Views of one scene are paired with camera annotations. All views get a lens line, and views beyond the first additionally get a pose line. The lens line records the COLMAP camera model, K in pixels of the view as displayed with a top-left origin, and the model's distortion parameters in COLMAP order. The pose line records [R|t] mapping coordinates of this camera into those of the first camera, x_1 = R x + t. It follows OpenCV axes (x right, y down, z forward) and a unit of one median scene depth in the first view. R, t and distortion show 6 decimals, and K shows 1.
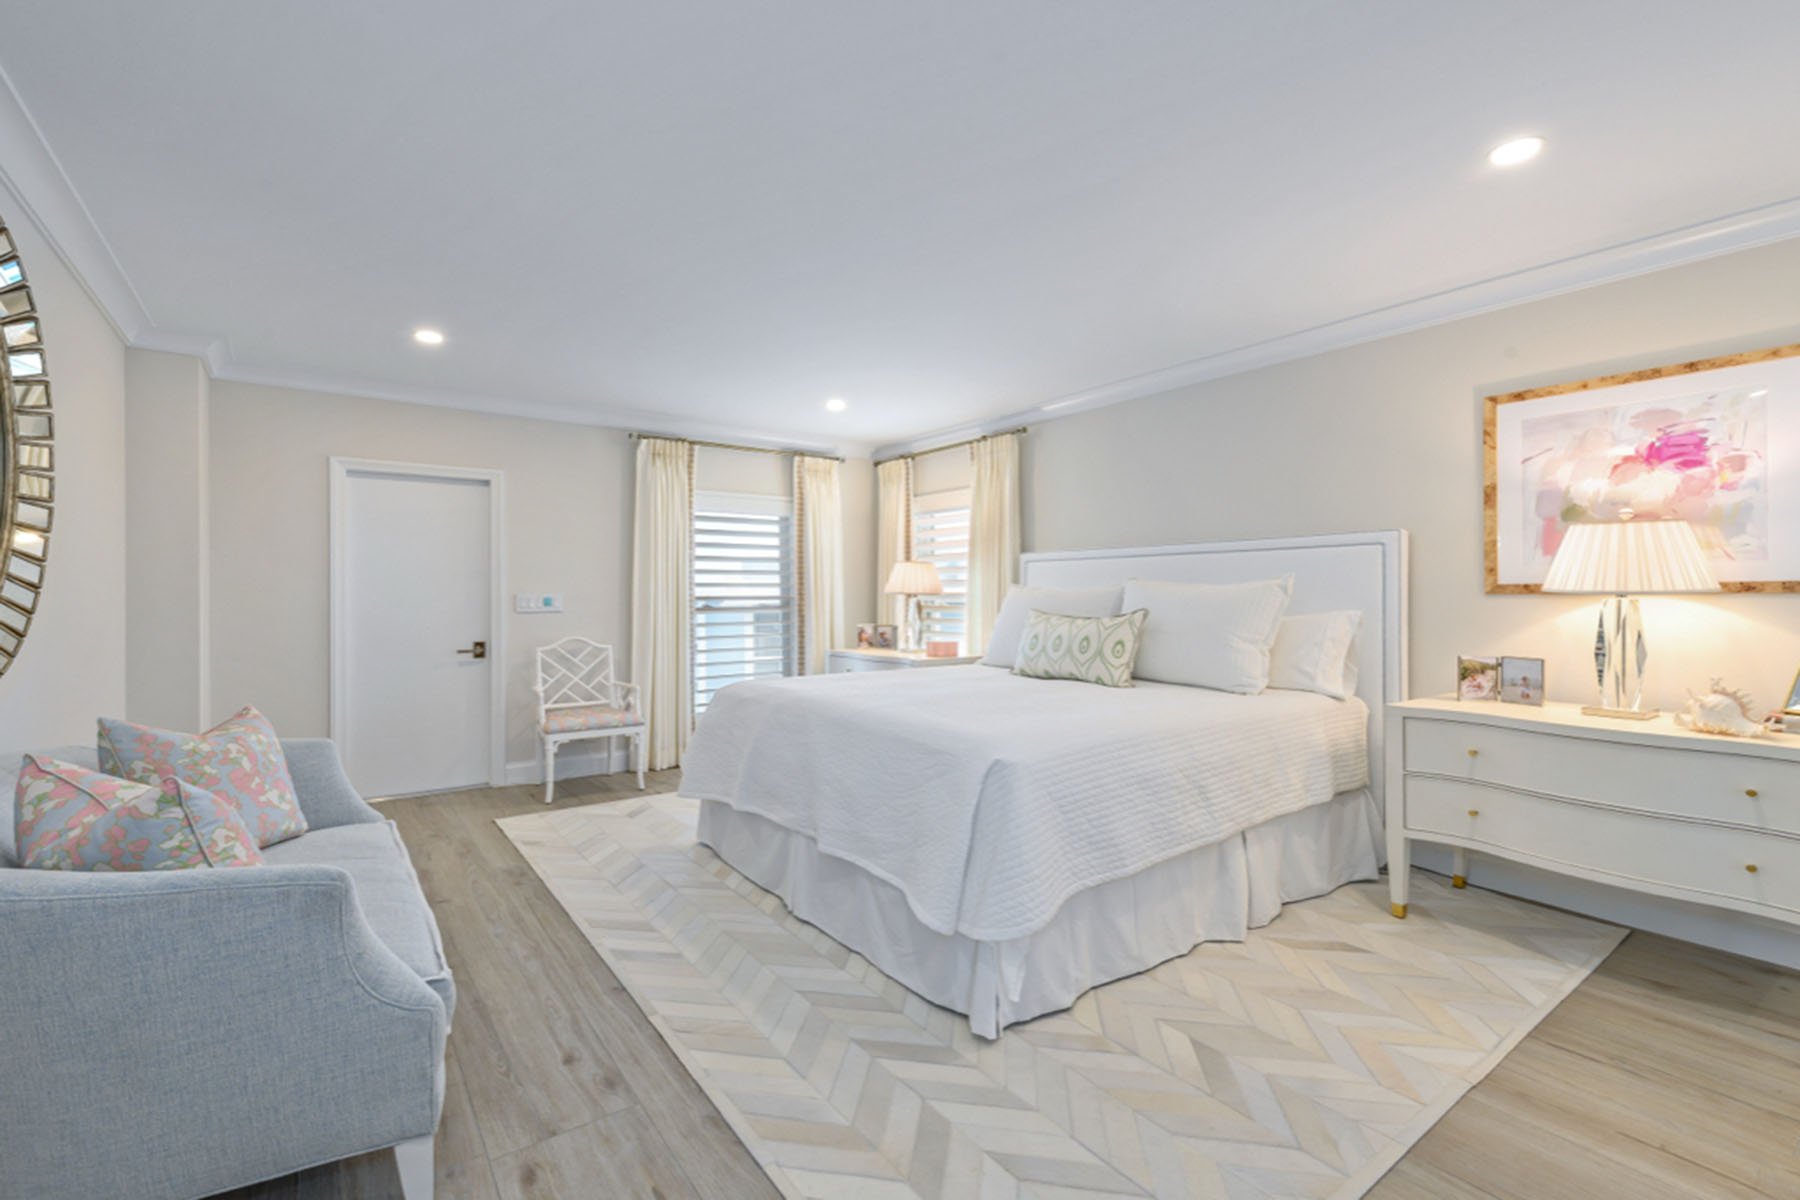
lens RADIAL K [[798.8, 0, 887.5], [0, 798.8, 591.4], [0, 0, 1]] dist [0.009323, -0.004018]
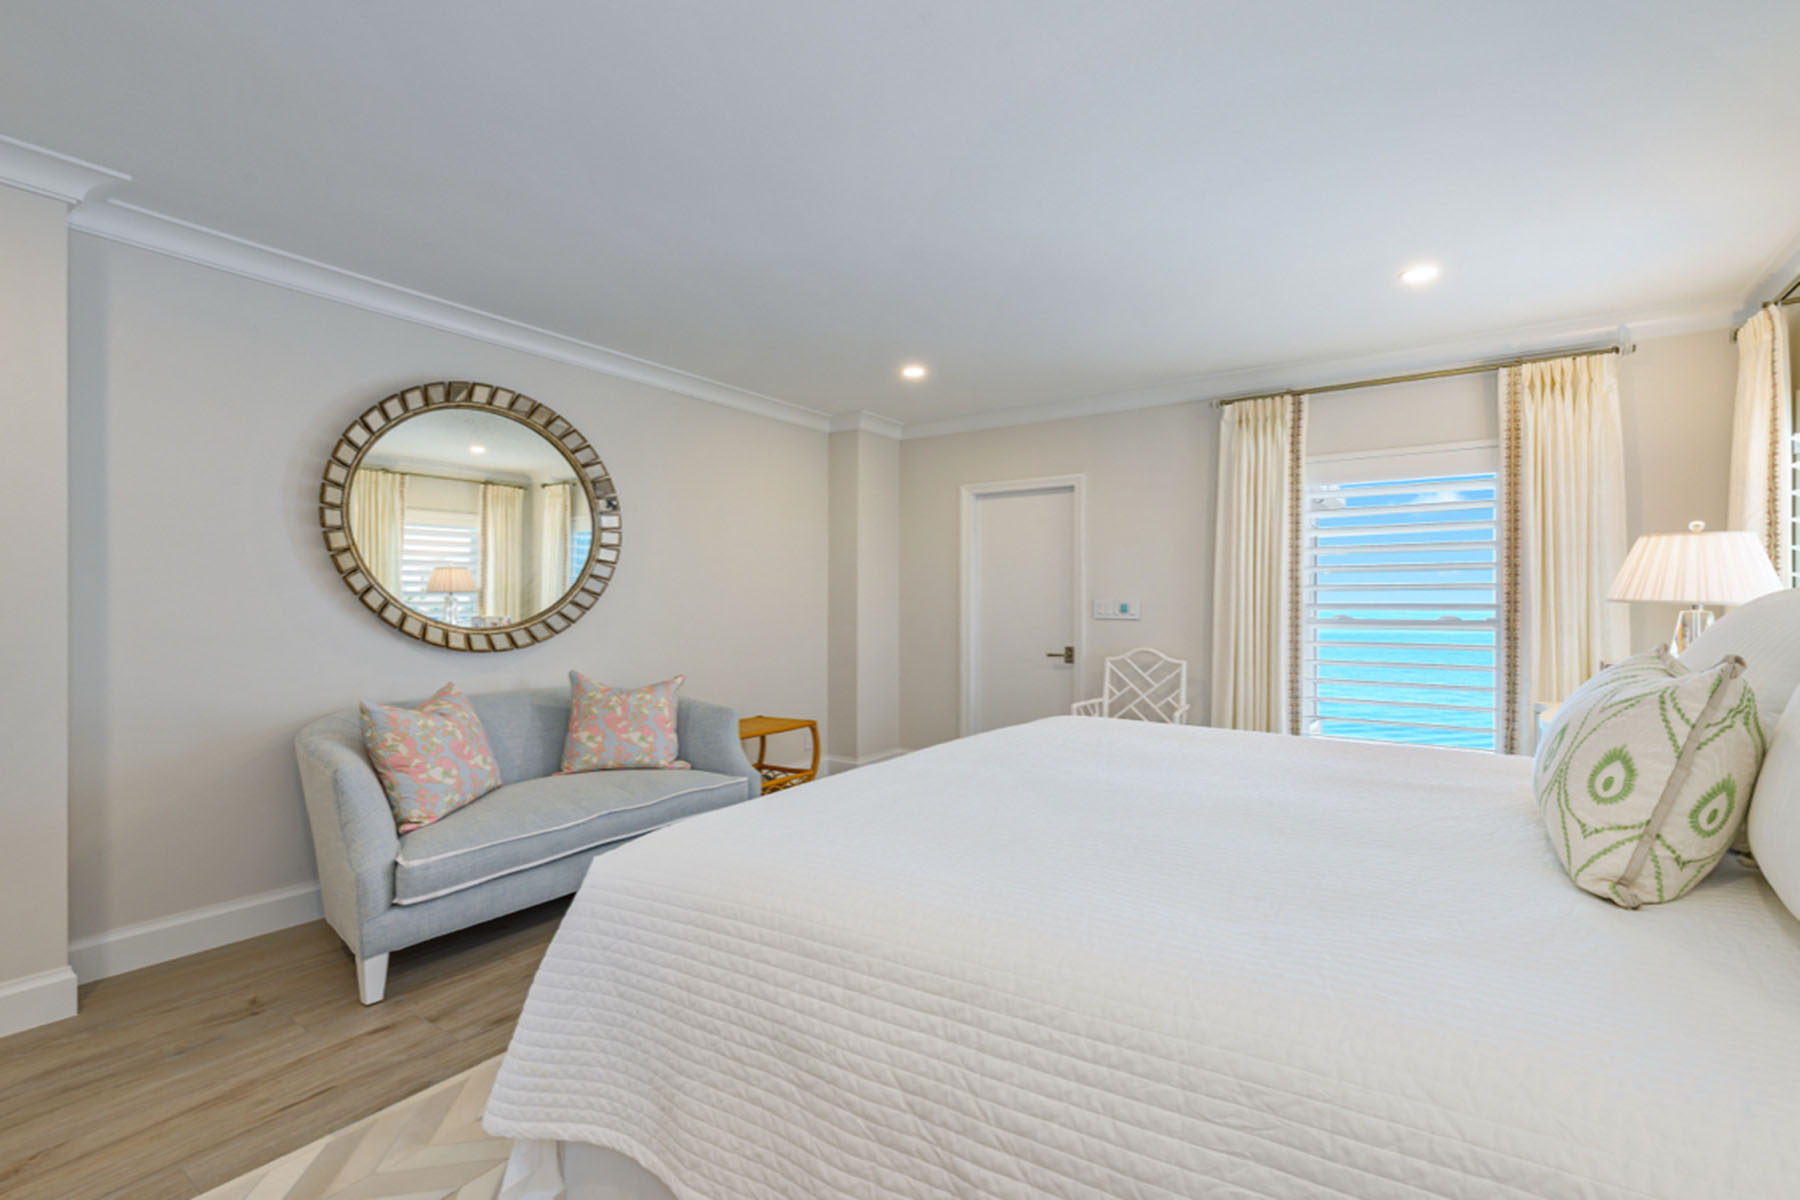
lens RADIAL K [[798.8, 0, 891.3], [0, 798.8, 605.9], [0, 0, 1]] dist [0.009323, -0.004018]
pose [[0.322873, 0.010605, -0.946383, 0.370755], [0.000619, 0.999935, 0.011416, -0.000602], [0.946442, -0.004271, 0.322845, 0.462373]]
